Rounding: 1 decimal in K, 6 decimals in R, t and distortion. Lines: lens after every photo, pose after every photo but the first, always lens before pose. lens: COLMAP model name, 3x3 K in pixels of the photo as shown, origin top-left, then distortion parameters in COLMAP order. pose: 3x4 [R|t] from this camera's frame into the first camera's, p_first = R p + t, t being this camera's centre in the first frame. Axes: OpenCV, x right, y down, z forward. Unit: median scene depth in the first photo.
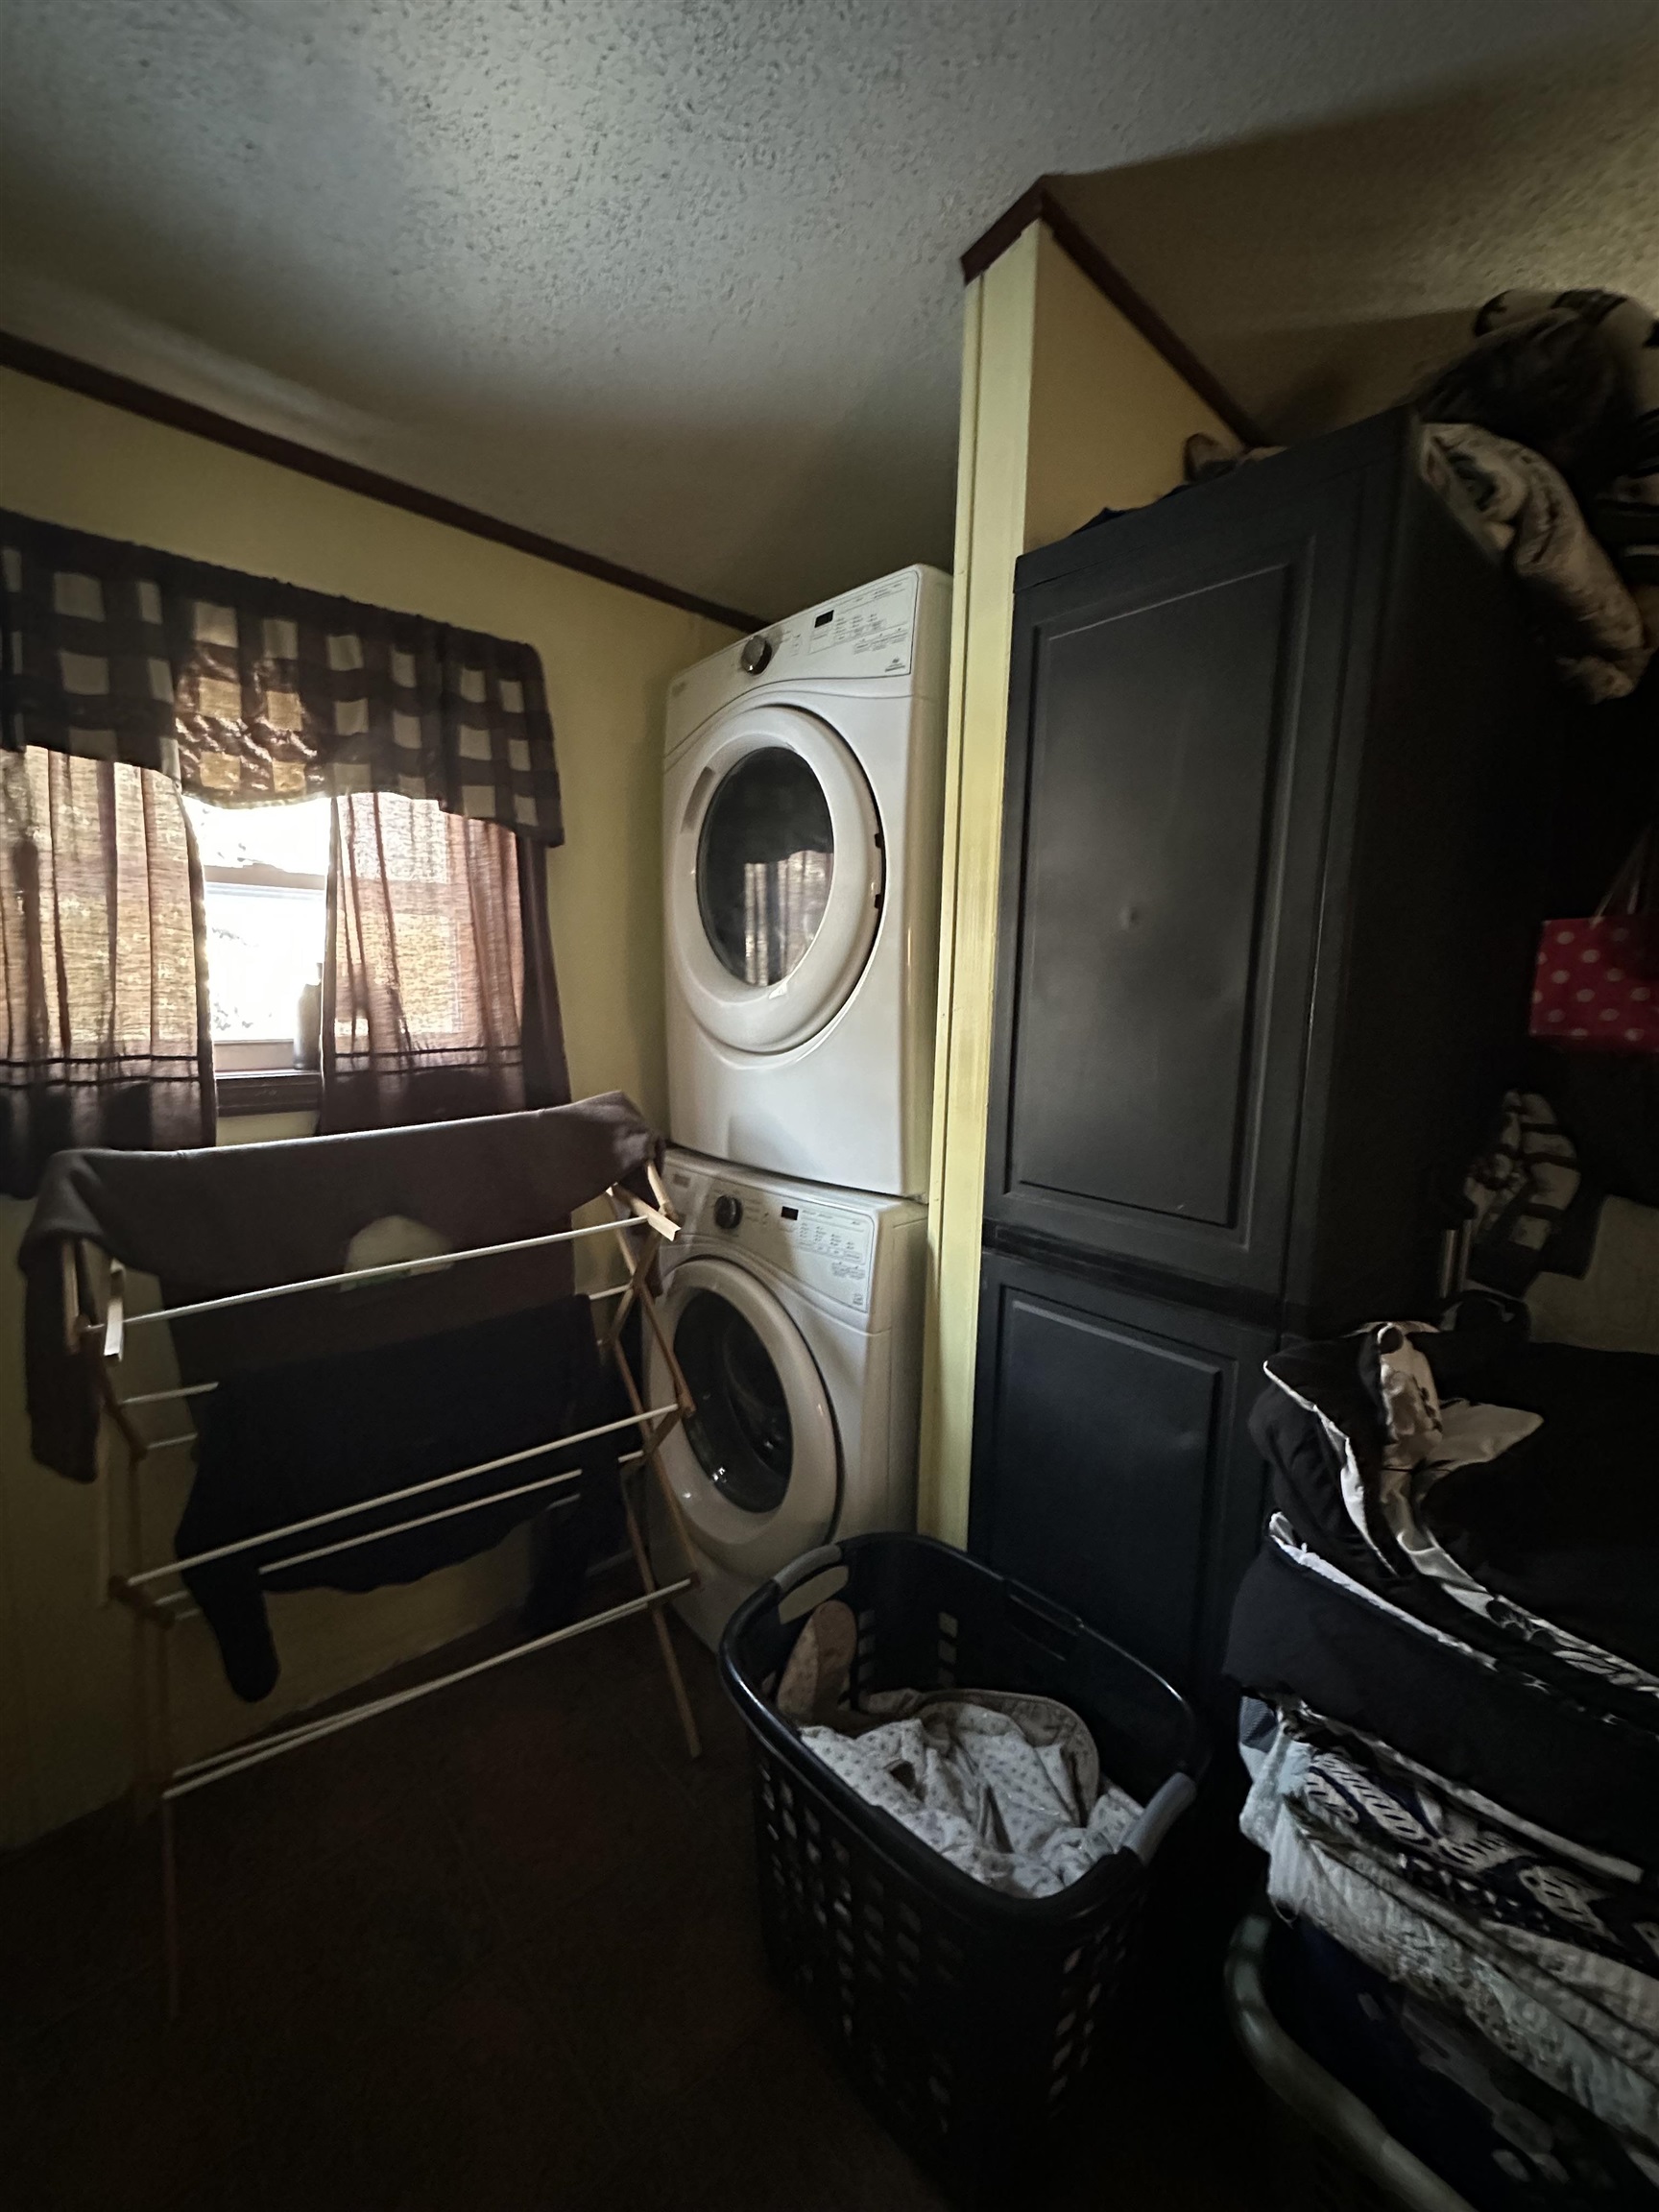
lens RADIAL K [[878.9, 0, 825.2], [0, 878.9, 1101.7], [0, 0, 1]] dist [-0.005118, 0.001148]
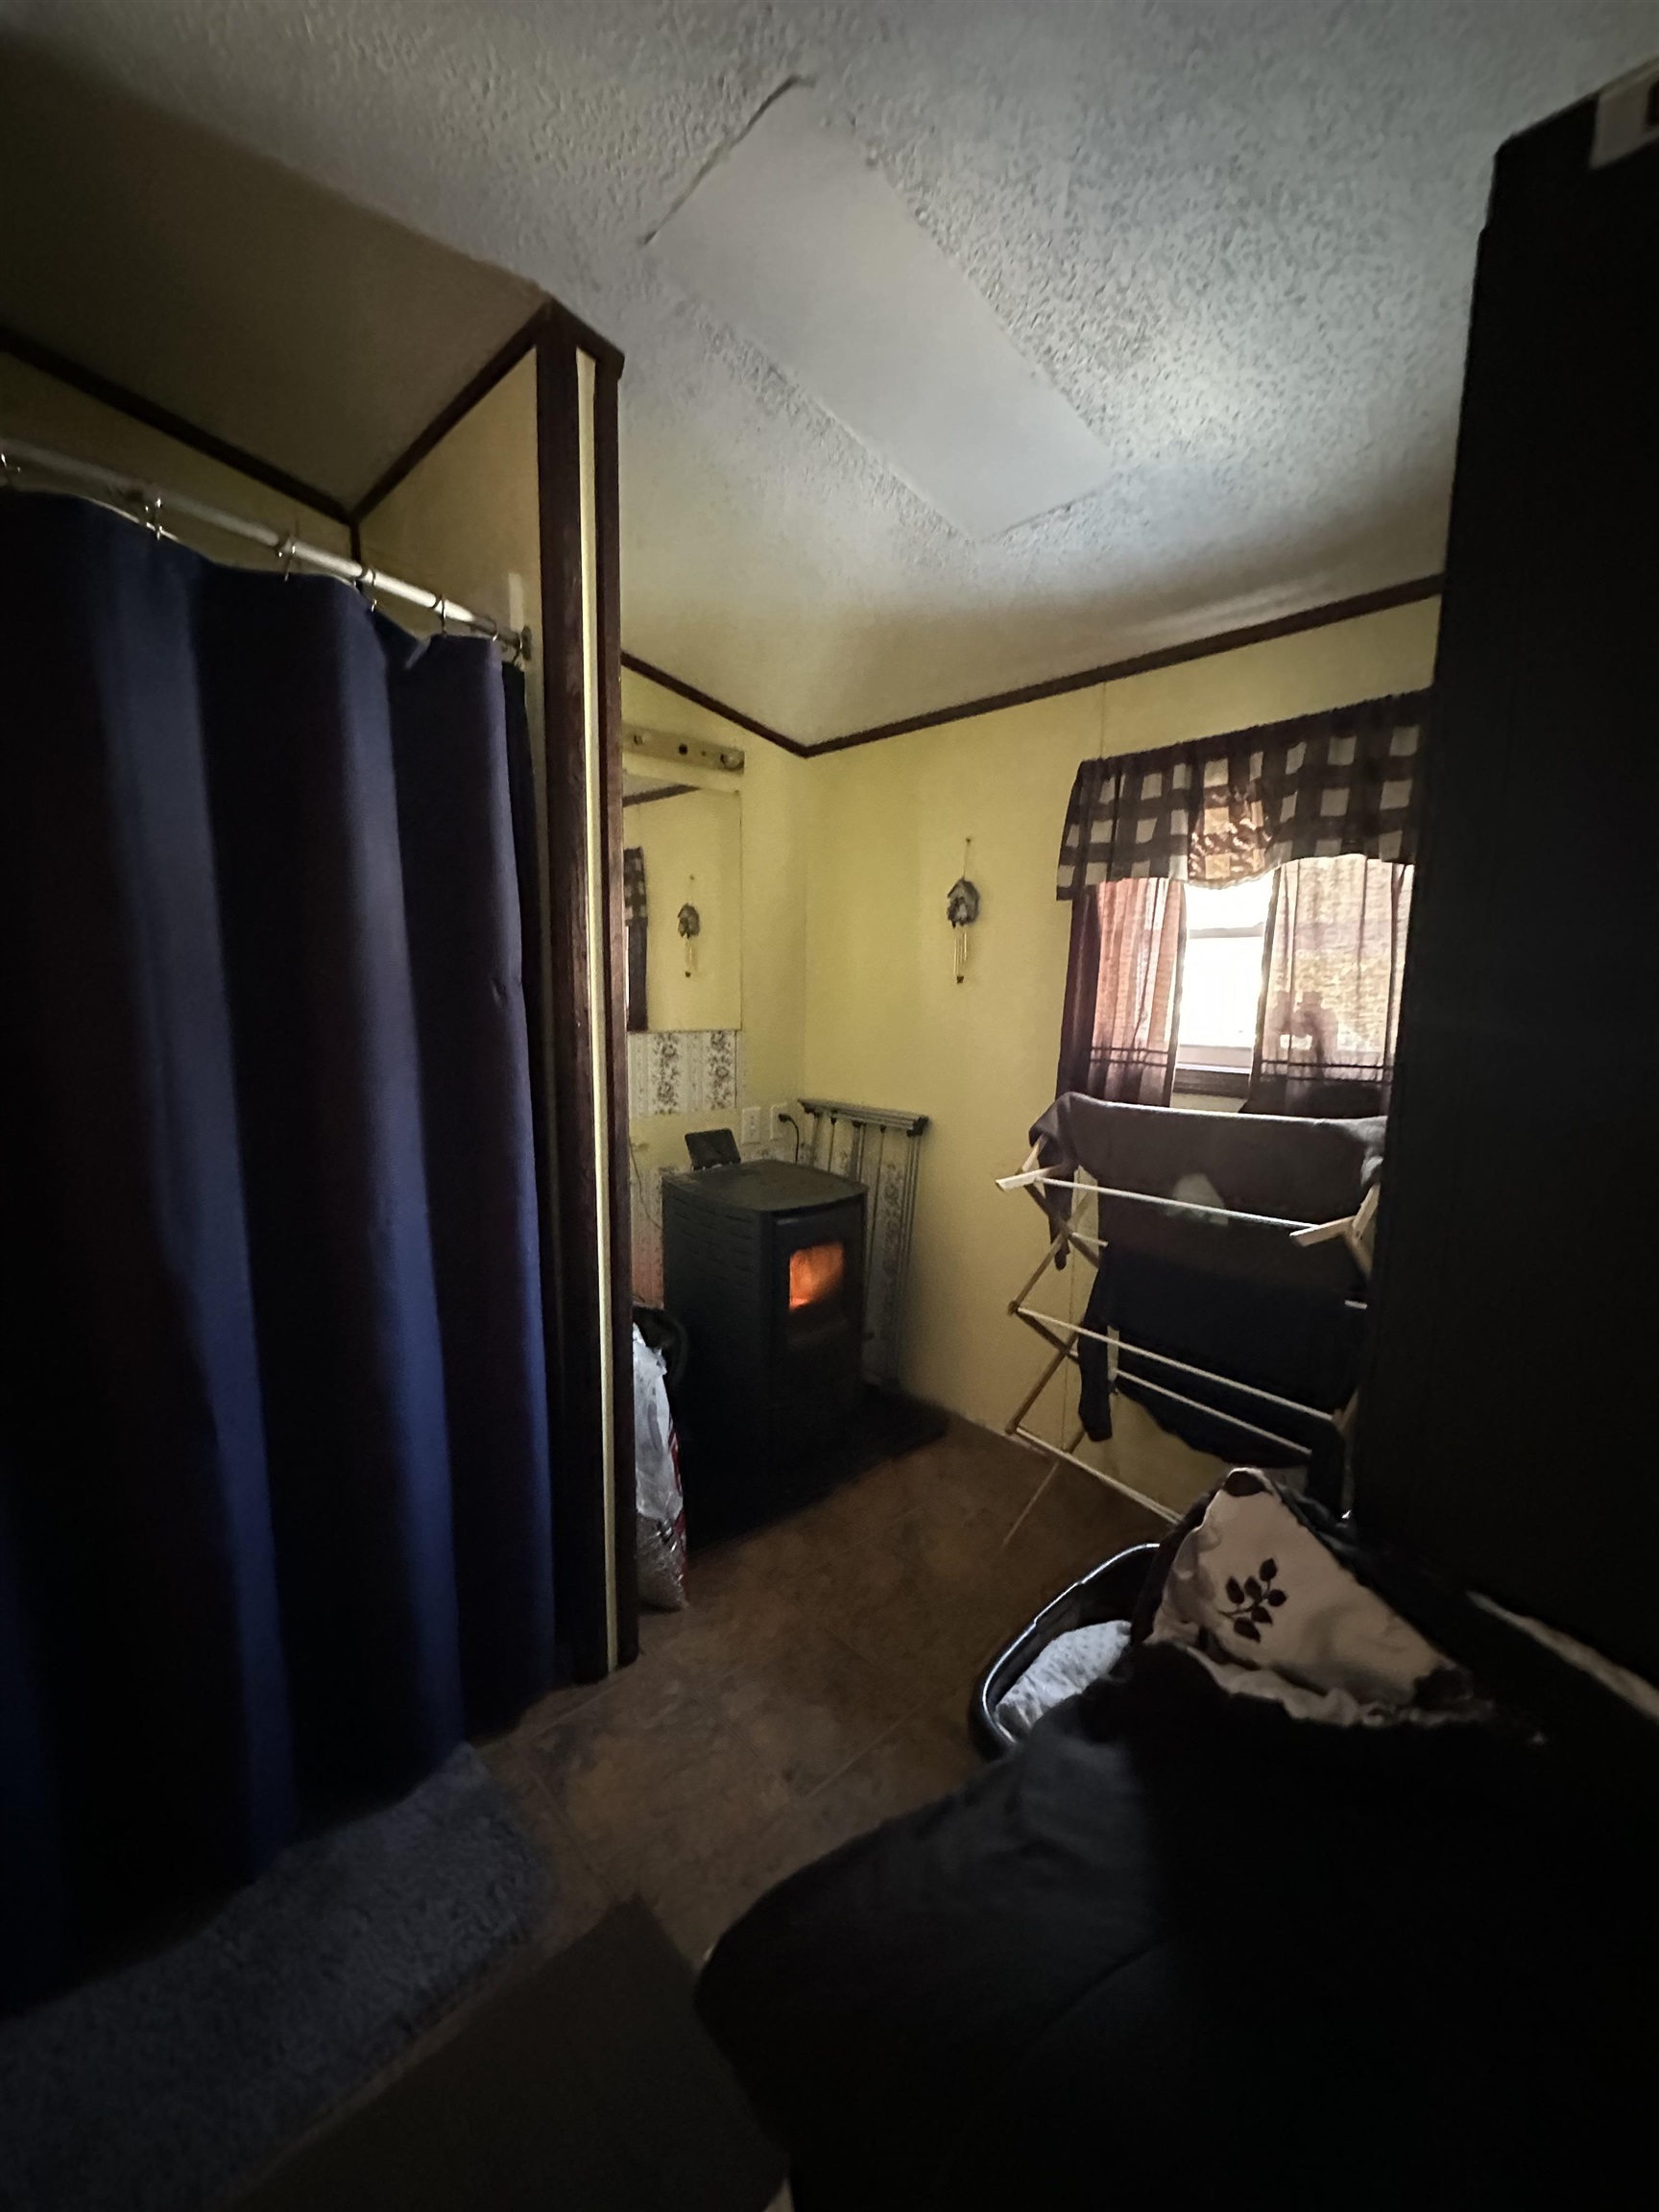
lens RADIAL K [[878.9, 0, 830.7], [0, 878.9, 1113.9], [0, 0, 1]] dist [-0.005118, 0.001148]
pose [[0.003228, 0.122882, -0.992416, 0.848219], [-0.146902, 0.981713, 0.121079, -0.042307], [0.989146, 0.145397, 0.021221, 0.360650]]
